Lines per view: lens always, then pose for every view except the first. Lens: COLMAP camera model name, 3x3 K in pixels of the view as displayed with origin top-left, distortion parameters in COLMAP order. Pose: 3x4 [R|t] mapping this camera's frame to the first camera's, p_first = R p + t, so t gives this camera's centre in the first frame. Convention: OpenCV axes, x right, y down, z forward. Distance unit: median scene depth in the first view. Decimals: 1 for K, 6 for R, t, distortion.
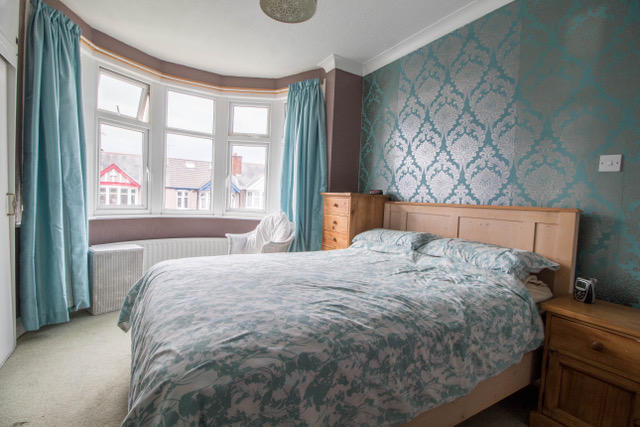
lens RADIAL K [[298.7, 0, 320.0], [0, 298.7, 213.5], [0, 0, 1]] dist [-0.031873, -0.000727]
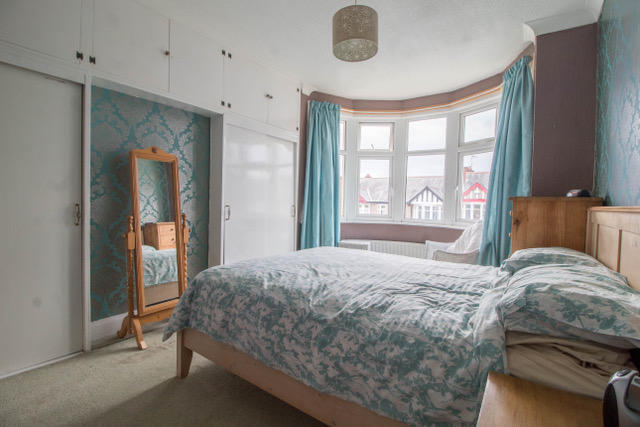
lens RADIAL K [[298.7, 0, 320.0], [0, 298.7, 213.5], [0, 0, 1]] dist [-0.031873, -0.000727]
pose [[0.398281, -0.007157, -0.917236, 0.484620], [-0.043849, 0.998678, -0.026832, 0.014671], [0.916215, 0.050907, 0.397441, 0.194370]]
